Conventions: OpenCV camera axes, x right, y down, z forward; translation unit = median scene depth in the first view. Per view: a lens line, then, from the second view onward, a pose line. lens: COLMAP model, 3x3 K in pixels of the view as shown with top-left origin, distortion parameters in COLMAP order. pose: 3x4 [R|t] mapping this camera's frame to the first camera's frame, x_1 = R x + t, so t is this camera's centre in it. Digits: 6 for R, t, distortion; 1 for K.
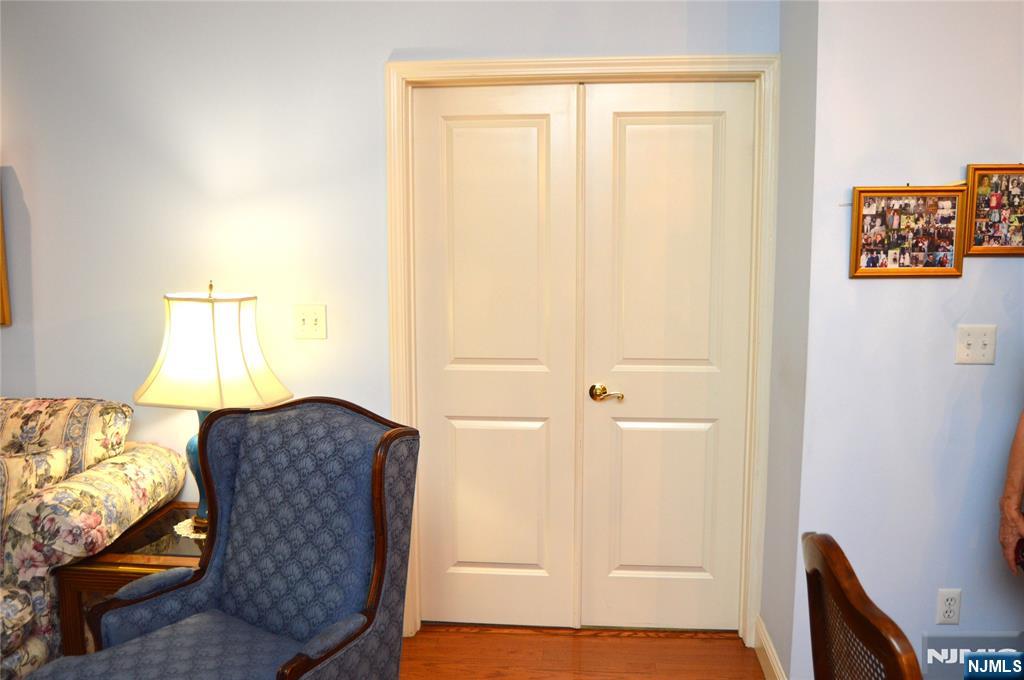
lens RADIAL K [[834.9, 0, 512.0], [0, 834.9, 340.0], [0, 0, 1]] dist [-0.072672, 0.009153]
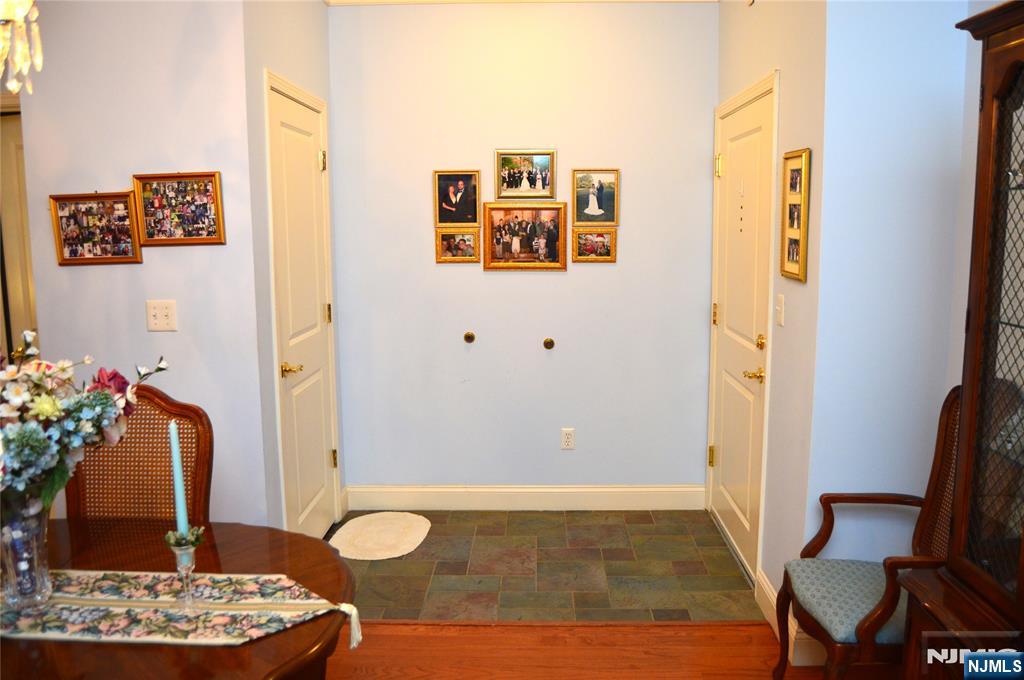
lens RADIAL K [[812.4, 0, 512.0], [0, 812.4, 340.0], [0, 0, 1]] dist [-0.070480, 0.004546]
pose [[0.998189, -0.017878, 0.057446, 1.063540], [0.016307, 0.999483, 0.027709, 0.018258], [-0.057912, -0.026722, 0.997964, -0.286298]]
